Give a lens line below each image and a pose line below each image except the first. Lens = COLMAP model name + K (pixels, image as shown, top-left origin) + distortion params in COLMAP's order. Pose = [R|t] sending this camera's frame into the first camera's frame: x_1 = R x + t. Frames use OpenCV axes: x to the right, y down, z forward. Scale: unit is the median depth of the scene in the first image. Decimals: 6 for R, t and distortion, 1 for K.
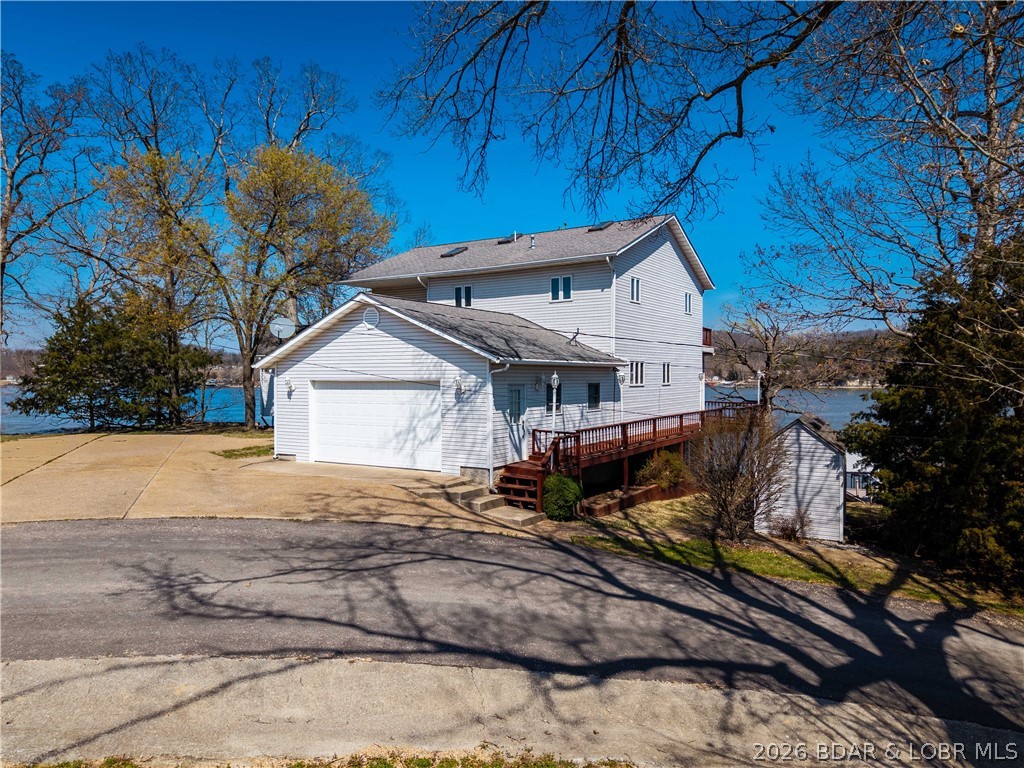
lens RADIAL K [[694.7, 0, 507.9], [0, 694.7, 385.3], [0, 0, 1]] dist [0.028586, -0.004592]
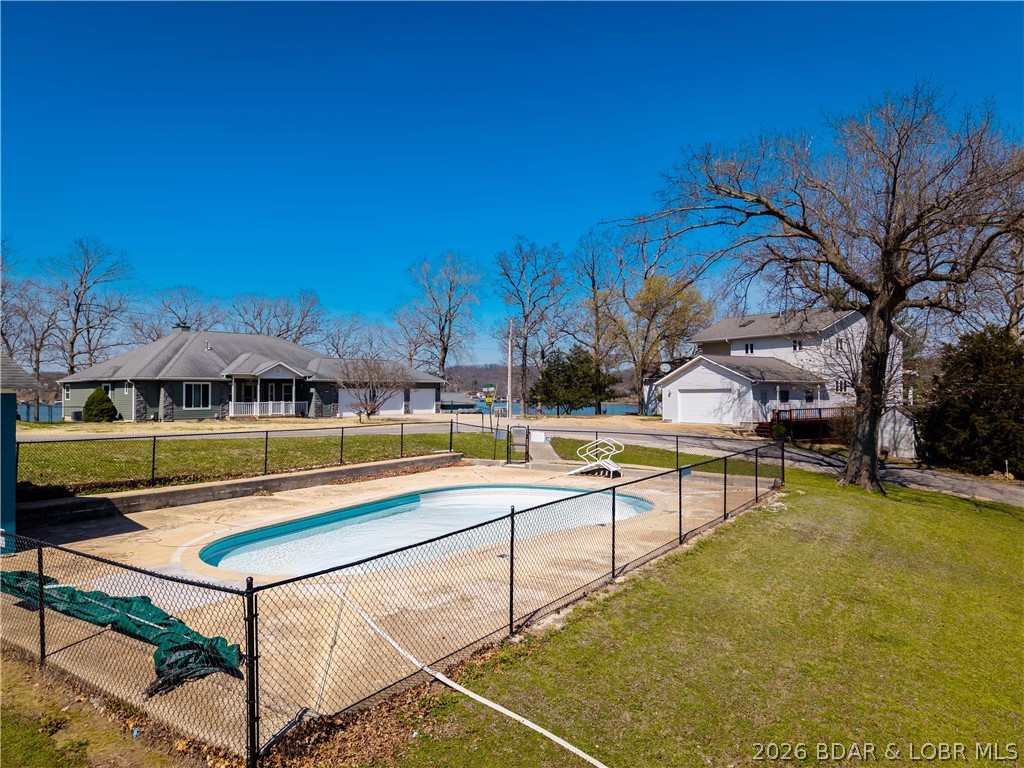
lens RADIAL K [[694.7, 0, 507.9], [0, 694.7, 385.3], [0, 0, 1]] dist [0.028586, -0.004592]
pose [[0.898756, -0.003447, -0.438435, 0.272541], [-0.007684, 0.999692, -0.023612, 0.044806], [0.438381, 0.024591, 0.898453, -1.586294]]
